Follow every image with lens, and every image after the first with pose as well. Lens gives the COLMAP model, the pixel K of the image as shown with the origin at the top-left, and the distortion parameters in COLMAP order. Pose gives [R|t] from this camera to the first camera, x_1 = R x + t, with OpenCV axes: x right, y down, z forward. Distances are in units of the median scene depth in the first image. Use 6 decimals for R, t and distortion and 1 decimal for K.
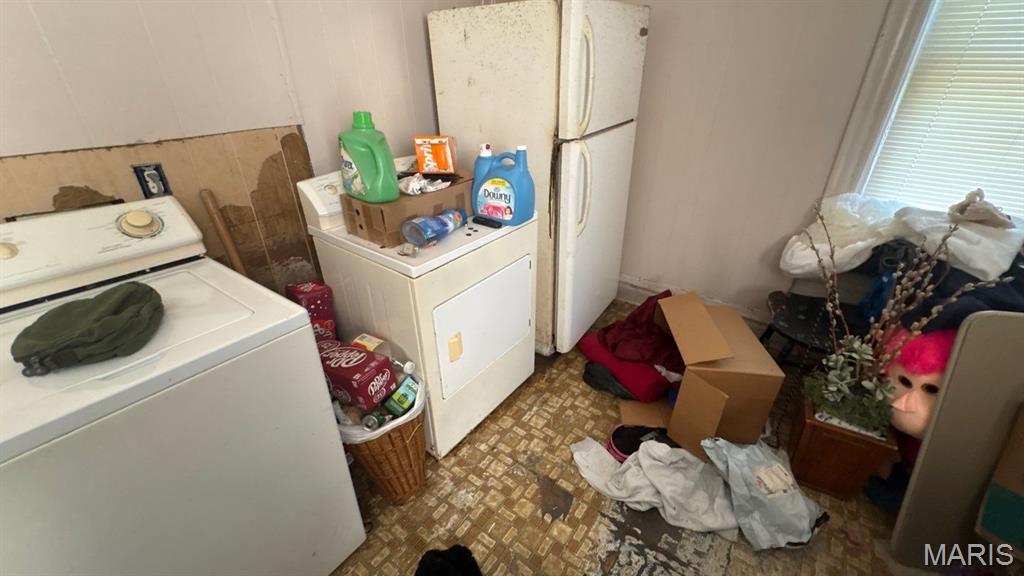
lens RADIAL K [[408.8, 0, 518.1], [0, 408.8, 286.8], [0, 0, 1]] dist [-0.001672, 0.000987]
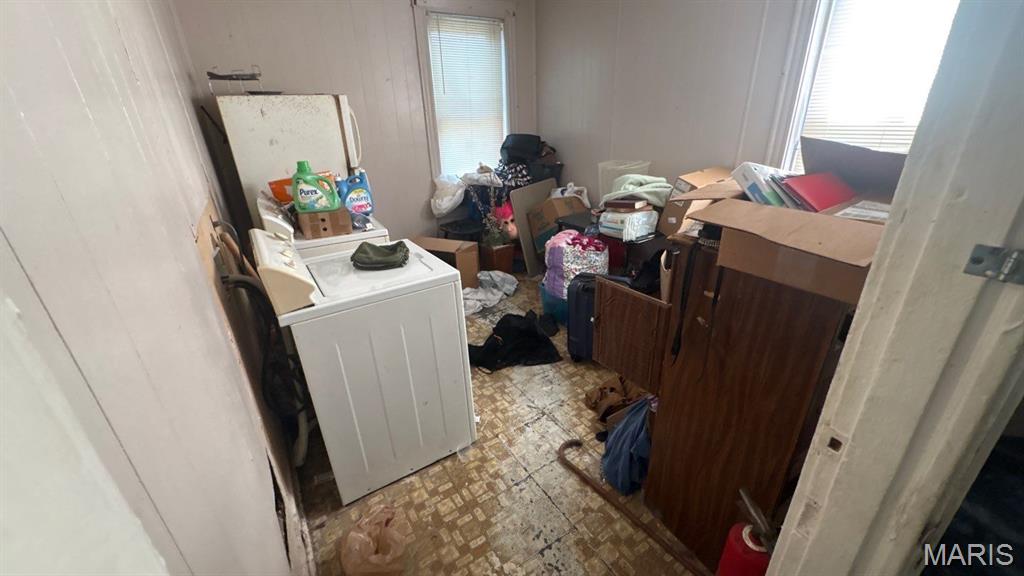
lens RADIAL K [[408.8, 0, 515.5], [0, 408.8, 288.7], [0, 0, 1]] dist [-0.001672, 0.000987]
pose [[0.358784, -0.382110, 0.851626, -1.560171], [0.460497, 0.866071, 0.194588, 0.087705], [-0.811922, 0.322356, 0.486693, -0.315418]]
